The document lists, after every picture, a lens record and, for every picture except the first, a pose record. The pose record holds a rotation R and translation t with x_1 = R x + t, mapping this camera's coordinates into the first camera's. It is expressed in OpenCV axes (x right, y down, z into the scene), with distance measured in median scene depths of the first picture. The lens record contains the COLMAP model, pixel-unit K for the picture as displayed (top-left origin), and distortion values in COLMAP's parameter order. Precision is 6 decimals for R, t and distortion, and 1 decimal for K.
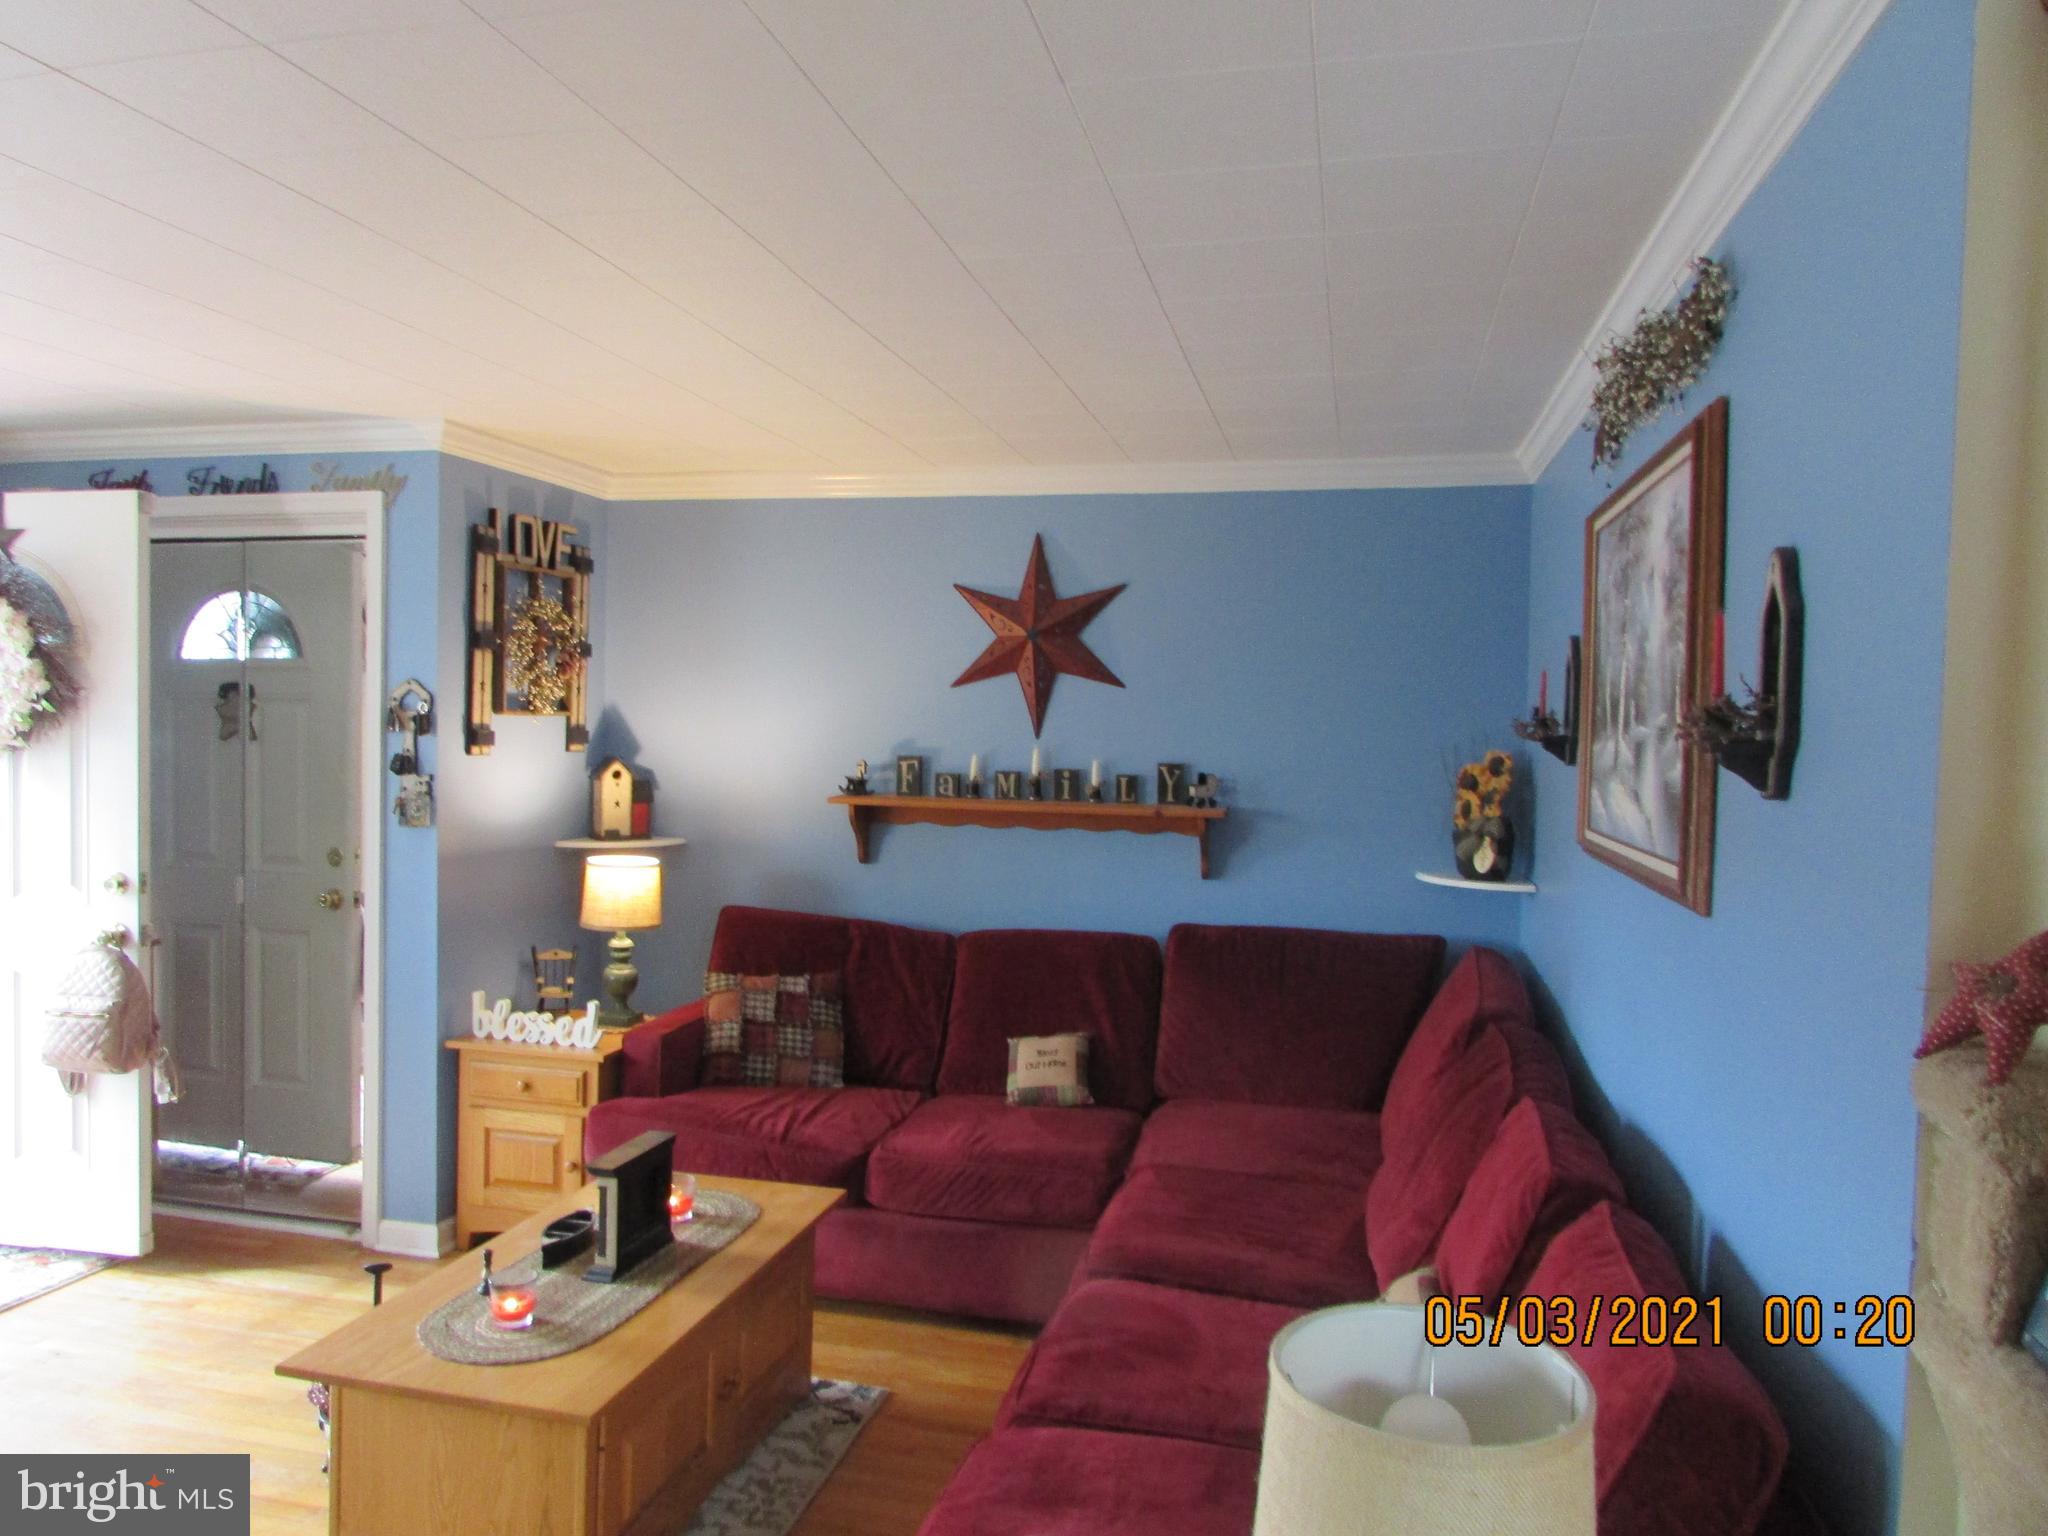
lens RADIAL K [[1441.8, 0, 1063.5], [0, 1441.8, 769.2], [0, 0, 1]] dist [-0.026788, 0.001043]
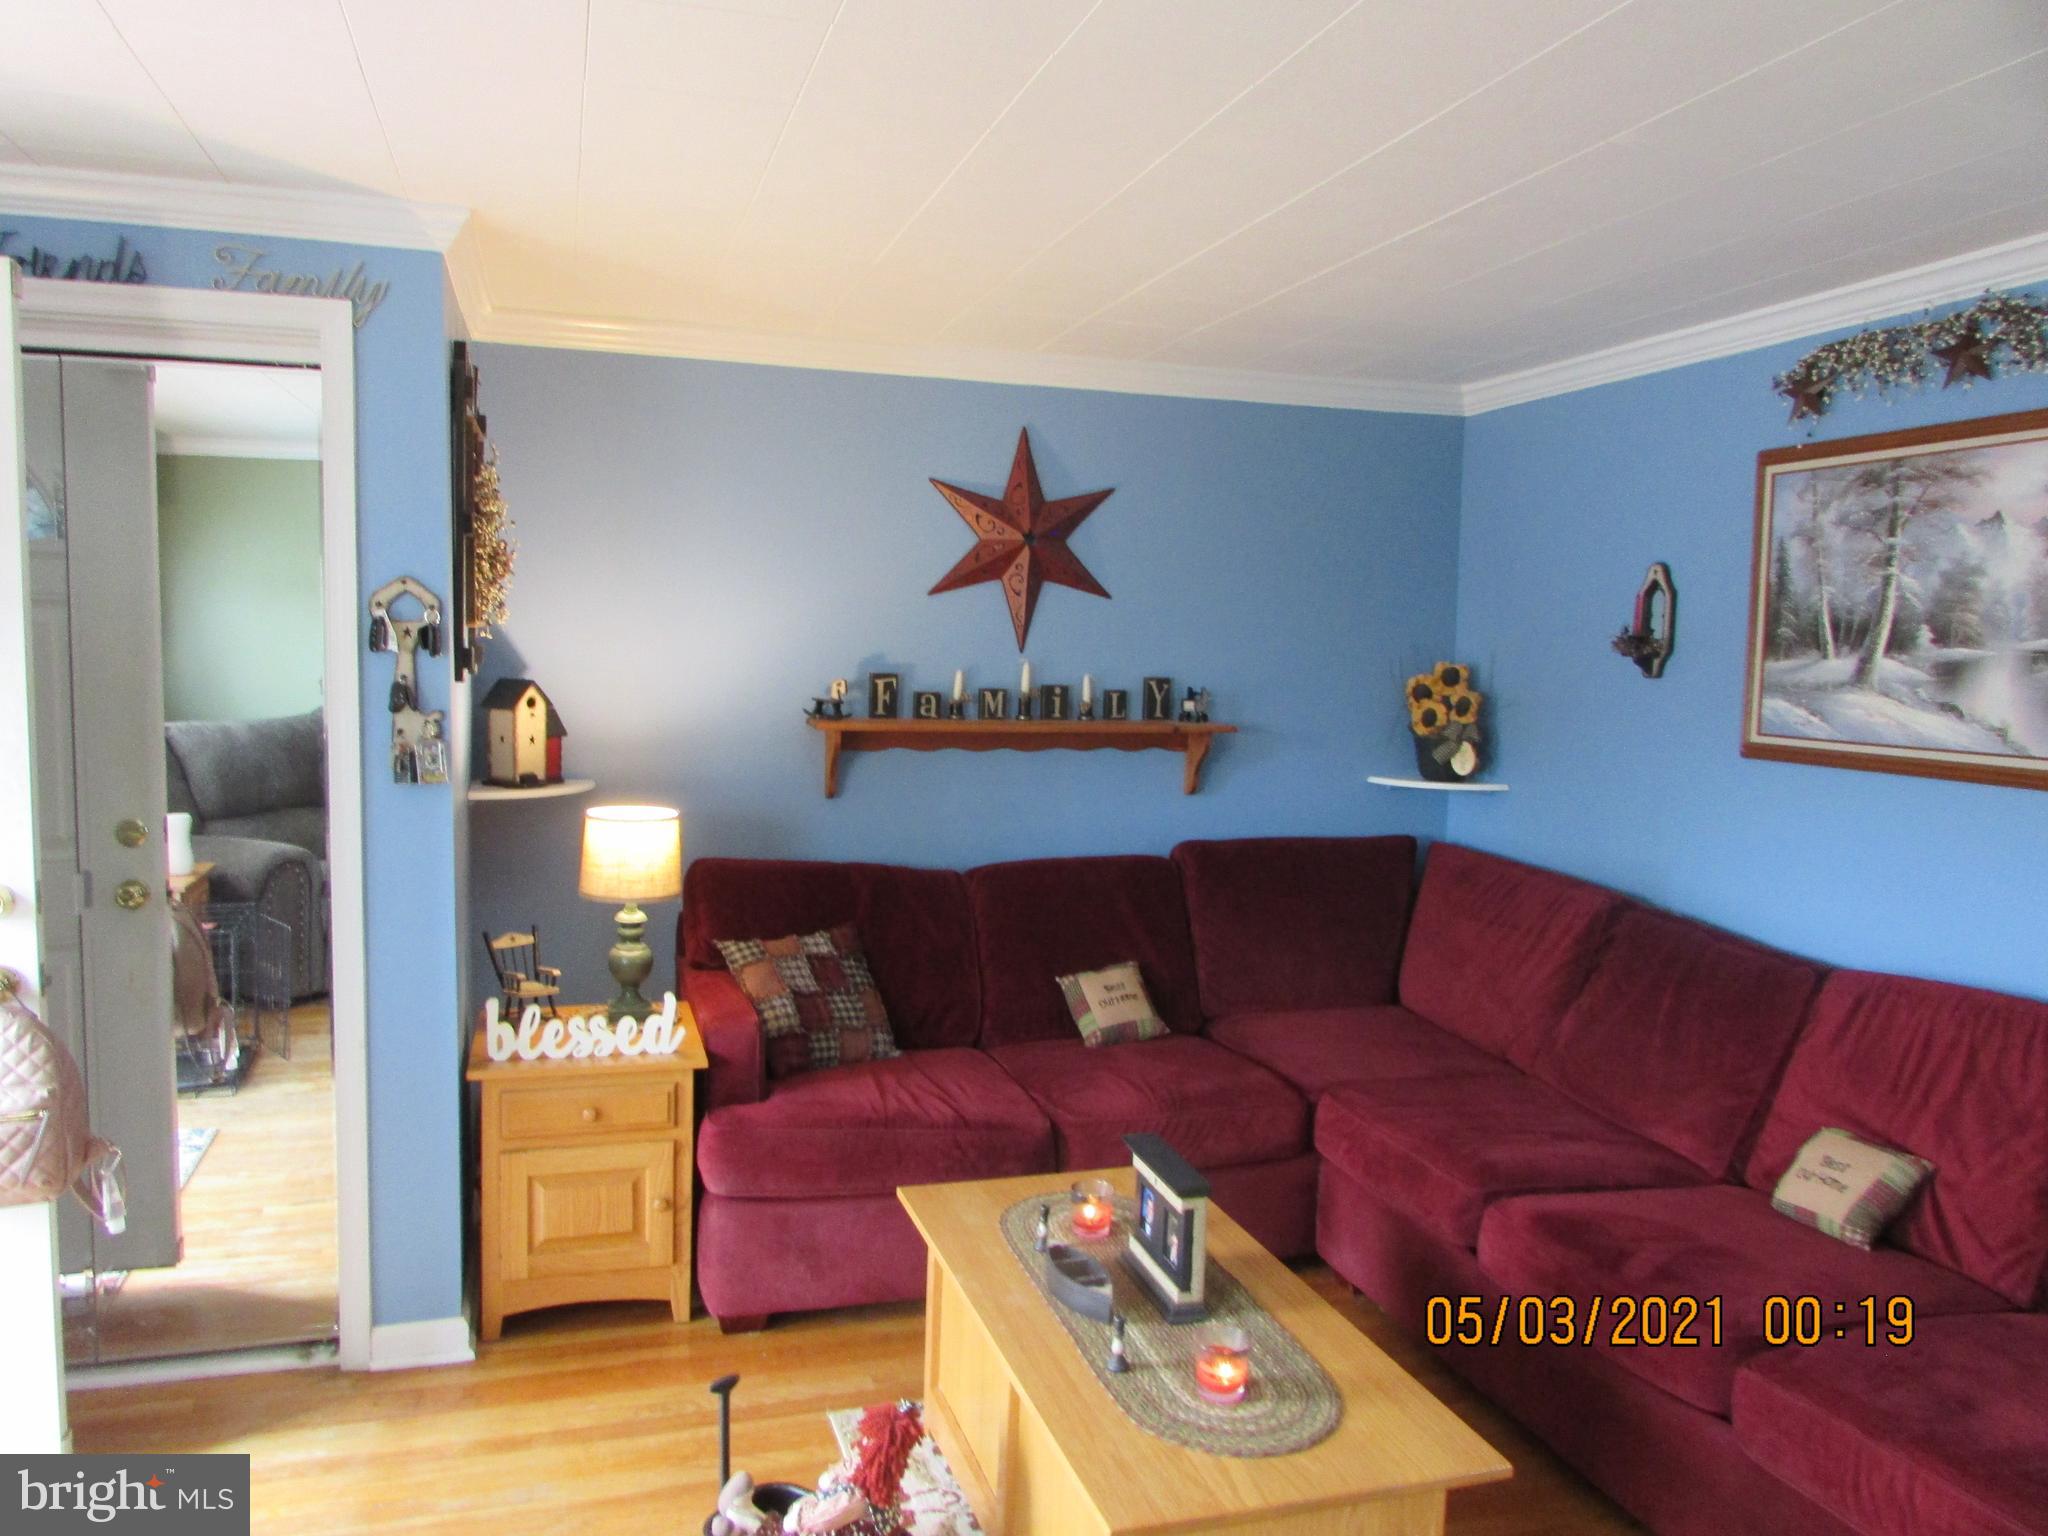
lens RADIAL K [[1417.4, 0, 1046.3], [0, 1417.4, 762.2], [0, 0, 1]] dist [-0.037951, 0.000757]
pose [[0.864495, -0.044047, 0.500707, -0.474252], [0.010768, 0.997547, 0.069162, -0.014123], [-0.502525, -0.054399, 0.862849, 0.212449]]
